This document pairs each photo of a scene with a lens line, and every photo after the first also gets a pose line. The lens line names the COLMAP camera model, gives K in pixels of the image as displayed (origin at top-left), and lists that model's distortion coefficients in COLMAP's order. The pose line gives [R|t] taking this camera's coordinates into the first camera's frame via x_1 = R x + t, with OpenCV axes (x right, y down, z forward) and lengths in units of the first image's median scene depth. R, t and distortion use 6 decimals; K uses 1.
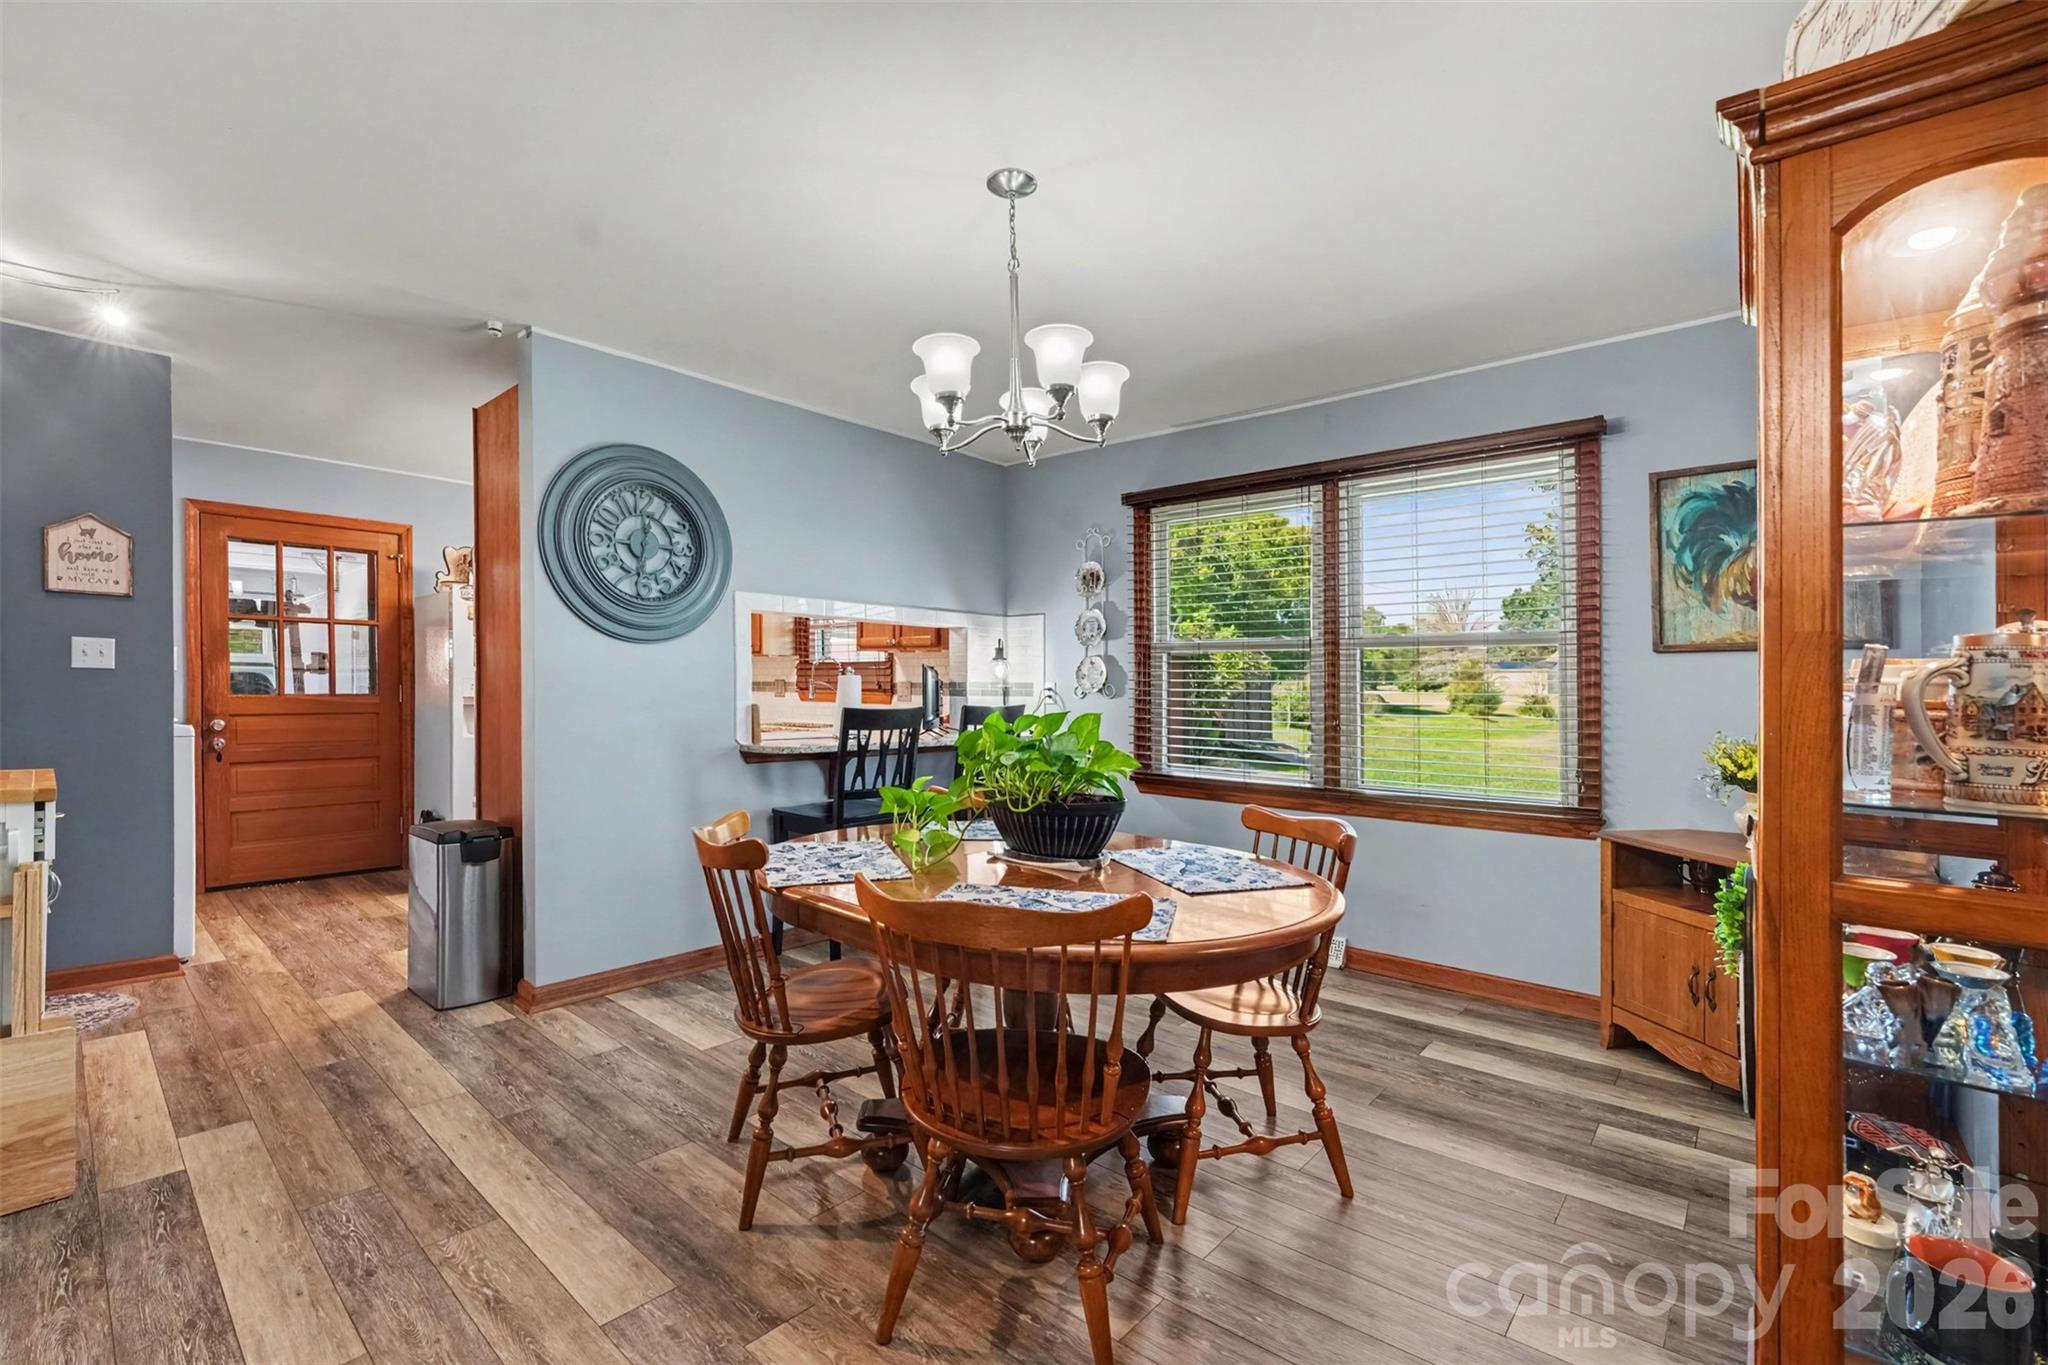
lens RADIAL K [[857.9, 0, 1026.8], [0, 857.9, 690.7], [0, 0, 1]] dist [-0.022414, 0.000395]
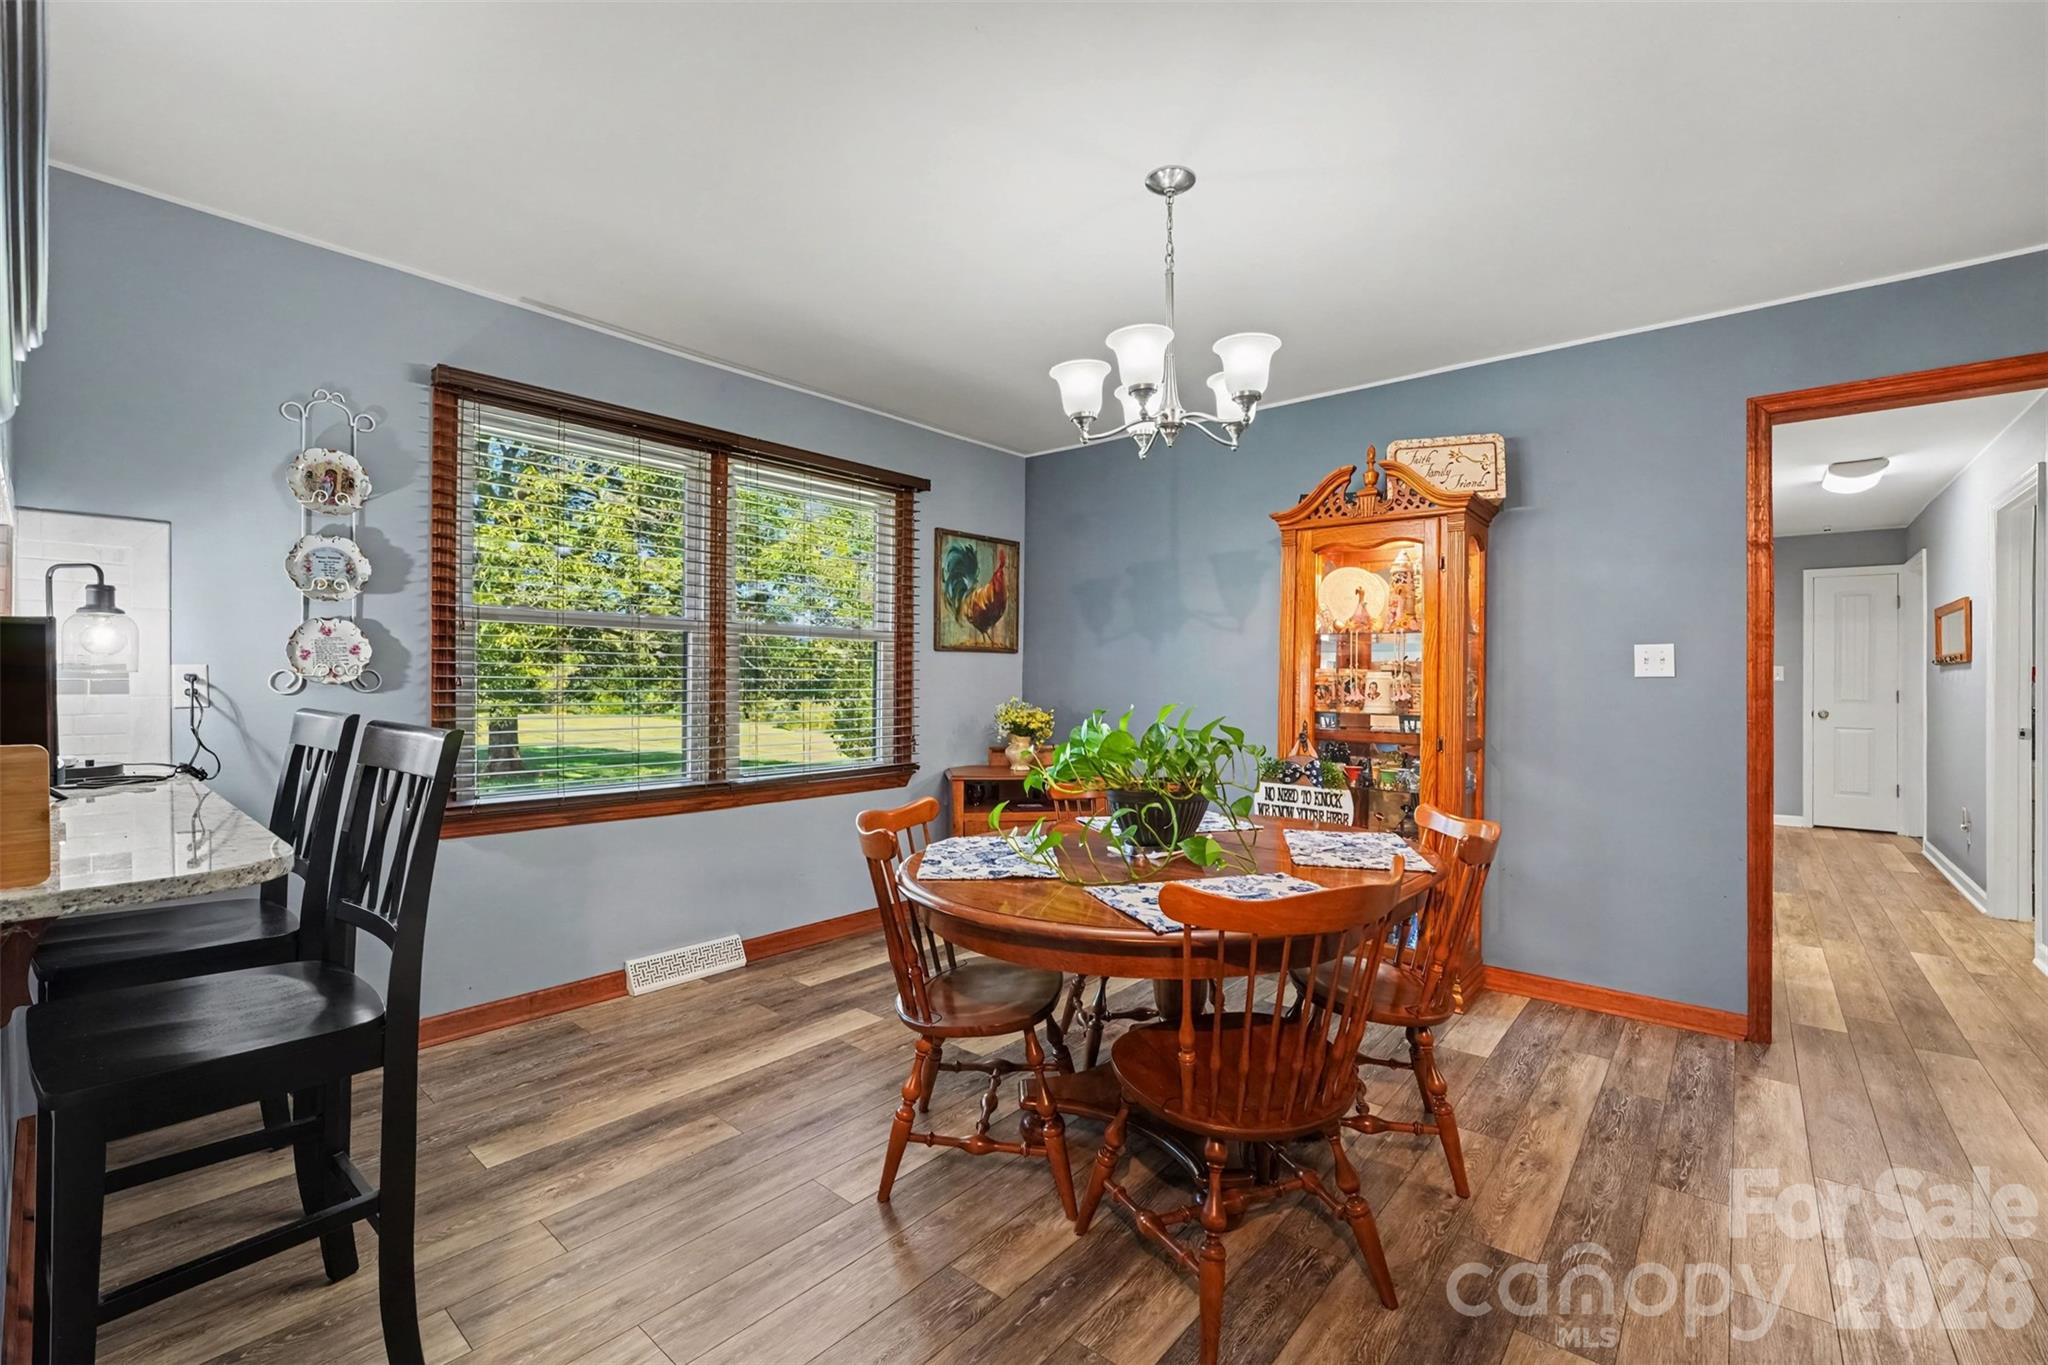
lens RADIAL K [[857.9, 0, 1026.8], [0, 857.9, 690.7], [0, 0, 1]] dist [-0.022414, 0.000395]
pose [[0.005897, -0.016940, 0.999839, -0.619106], [0.005163, 0.999844, 0.016909, -0.000537], [-0.999969, 0.005062, 0.005983, 0.704832]]
